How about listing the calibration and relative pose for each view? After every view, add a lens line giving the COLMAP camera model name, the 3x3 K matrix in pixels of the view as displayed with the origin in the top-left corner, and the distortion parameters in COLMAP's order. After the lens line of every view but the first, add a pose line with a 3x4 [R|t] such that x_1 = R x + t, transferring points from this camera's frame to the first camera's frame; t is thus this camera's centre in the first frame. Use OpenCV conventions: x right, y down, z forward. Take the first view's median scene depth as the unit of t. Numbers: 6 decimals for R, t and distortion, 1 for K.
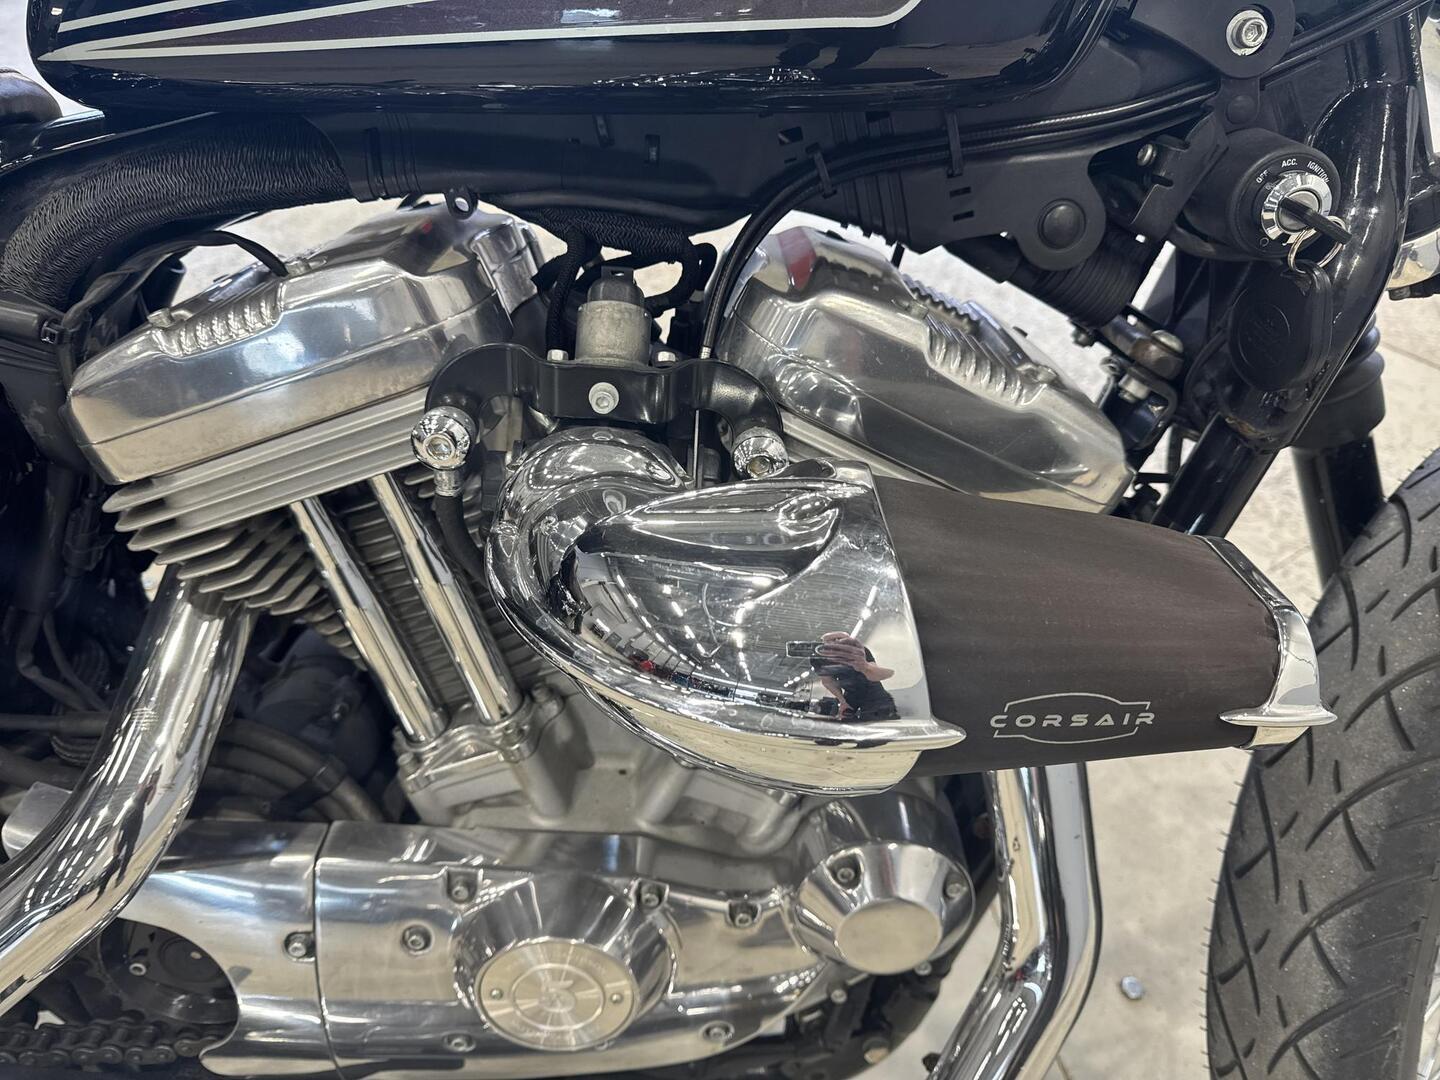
lens RADIAL K [[991.5, 0, 742.6], [0, 991.5, 542.9], [0, 0, 1]] dist [0.033604, -0.065485]
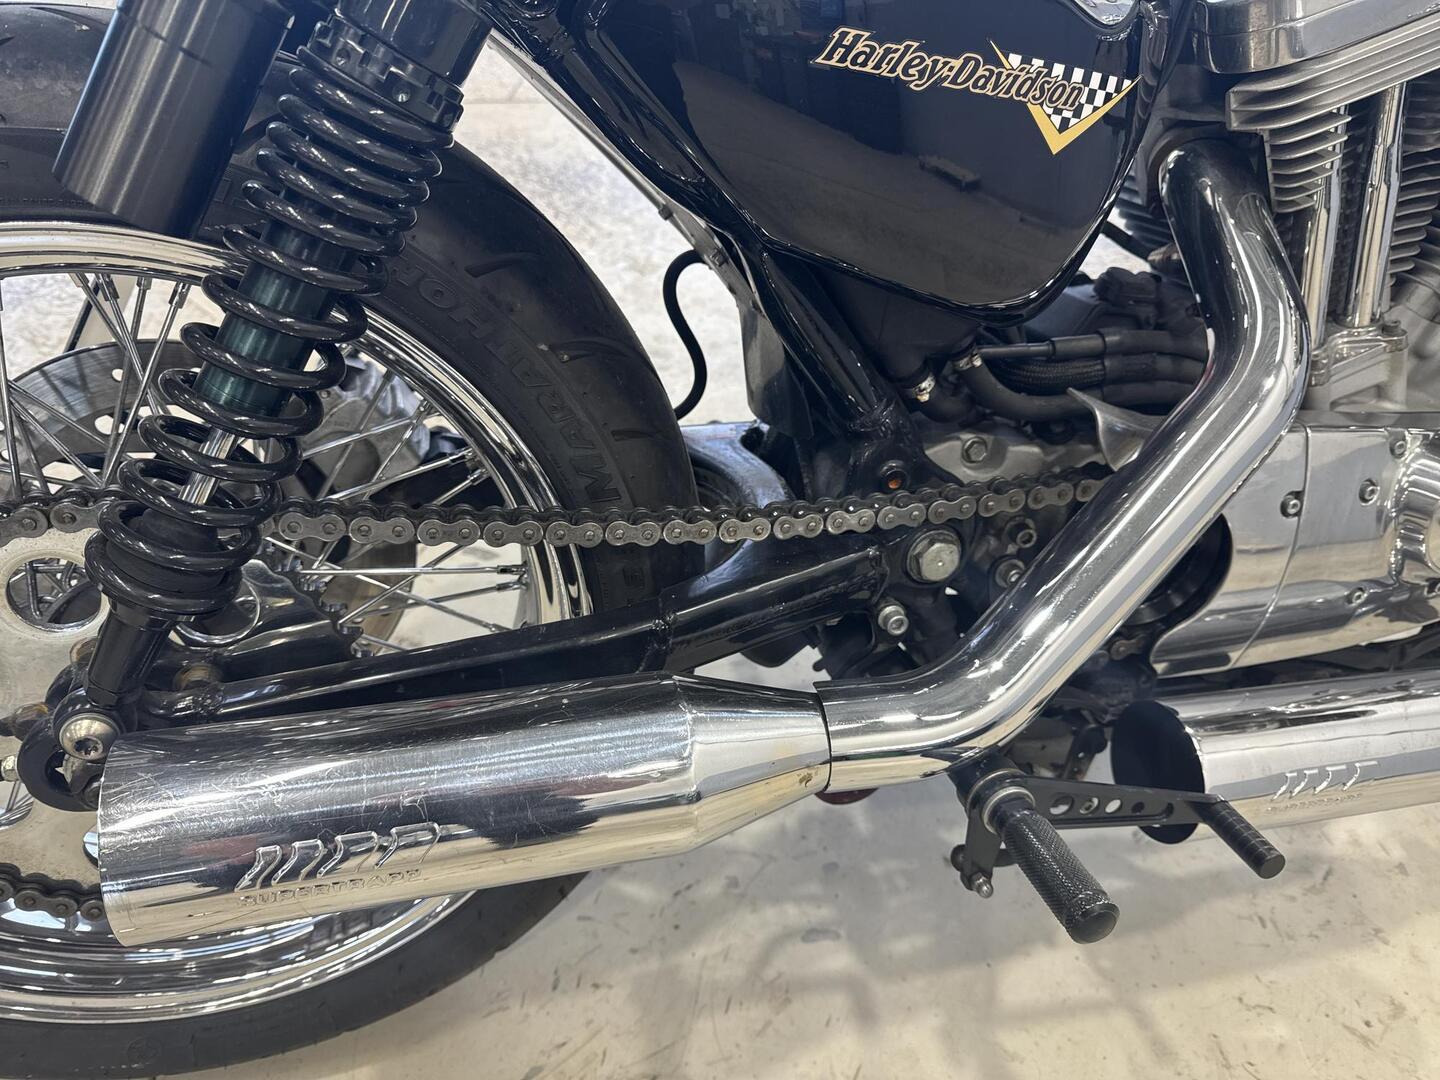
lens RADIAL K [[1018.0, 0, 692.2], [0, 1018.0, 538.9], [0, 0, 1]] dist [-0.003524, -0.006199]
pose [[0.969532, -0.104363, 0.221621, -1.366290], [0.105521, 0.994395, 0.006646, 0.349382], [-0.221073, 0.016942, 0.975110, -0.022823]]
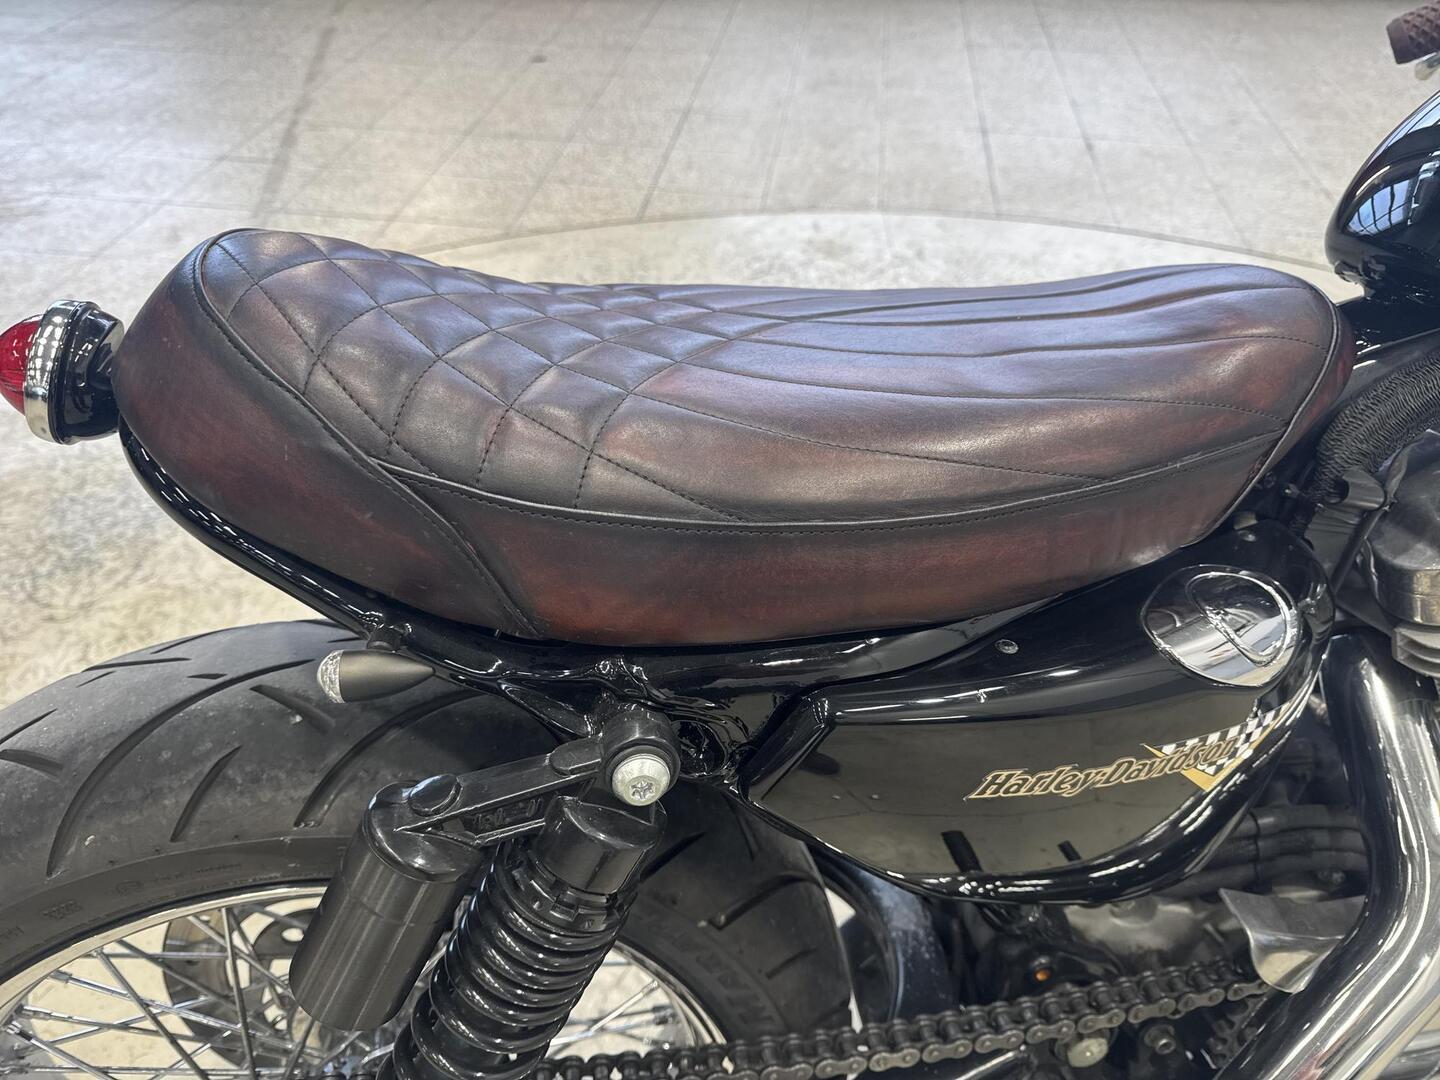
lens RADIAL K [[1018.0, 0, 692.2], [0, 1018.0, 538.9], [0, 0, 1]] dist [-0.003524, -0.006199]
pose [[0.987959, -0.117495, 0.100658, -1.339159], [0.115472, 0.992978, 0.025716, -0.251951], [-0.102973, -0.013783, 0.994589, -0.071679]]
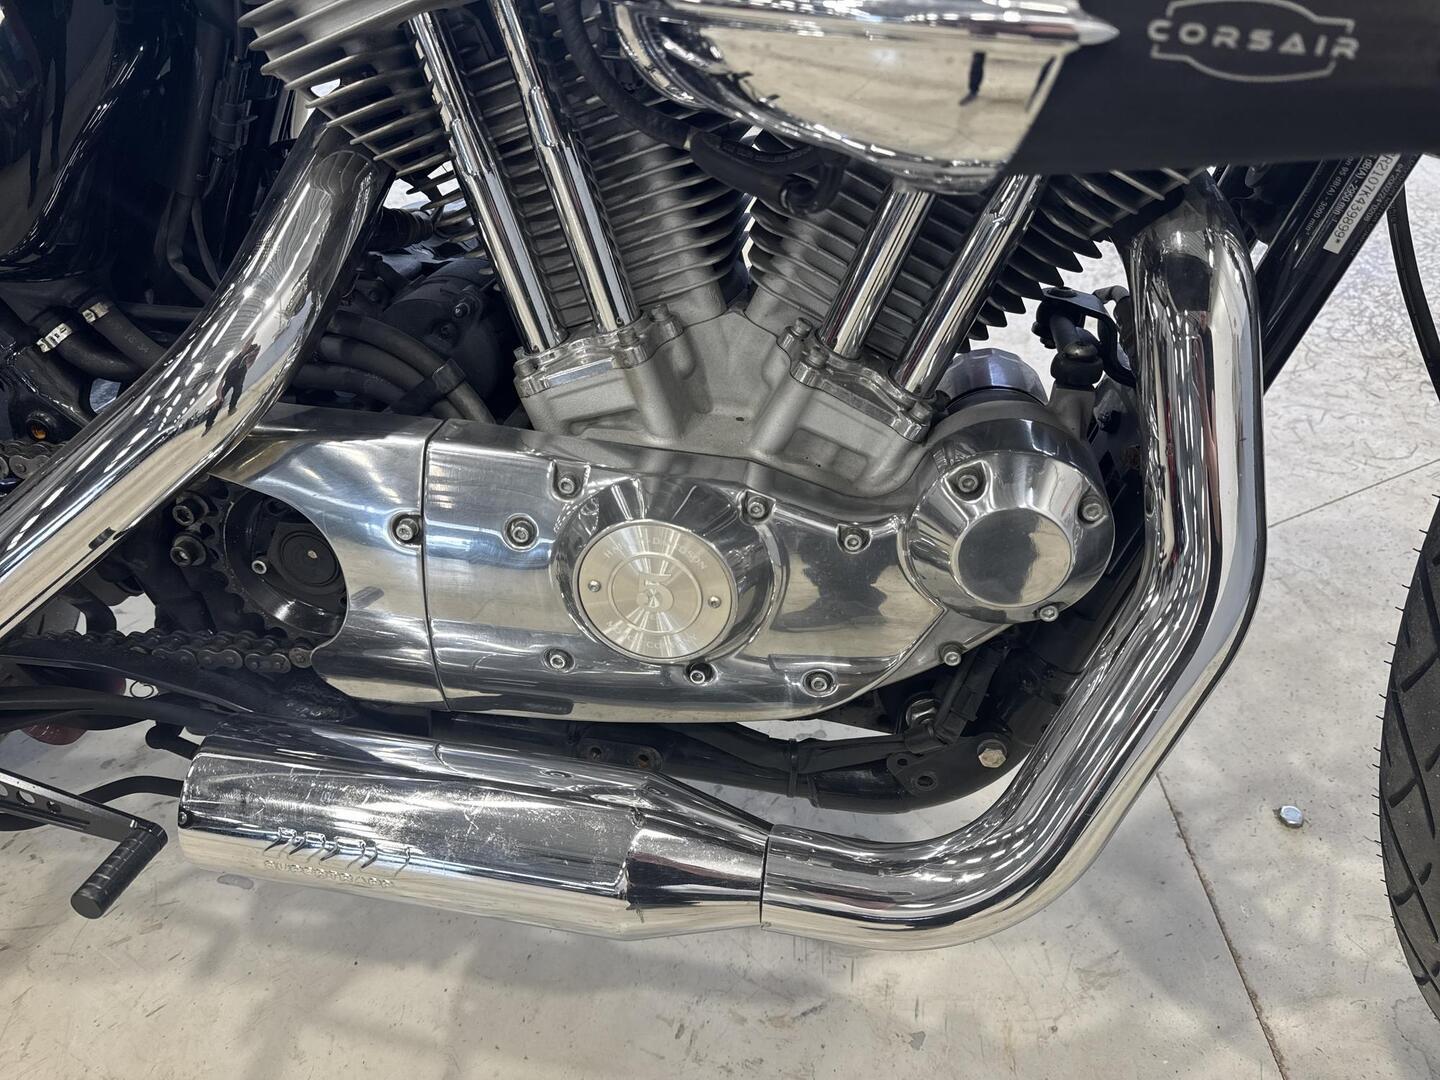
lens RADIAL K [[1000.8, 0, 740.2], [0, 1000.8, 540.4], [0, 0, 1]] dist [0.039938, -0.045876]
pose [[0.985240, 0.074413, -0.154161, 0.040368], [-0.068689, 0.996748, 0.042135, 0.336794], [0.156796, -0.030924, 0.987147, 0.048655]]
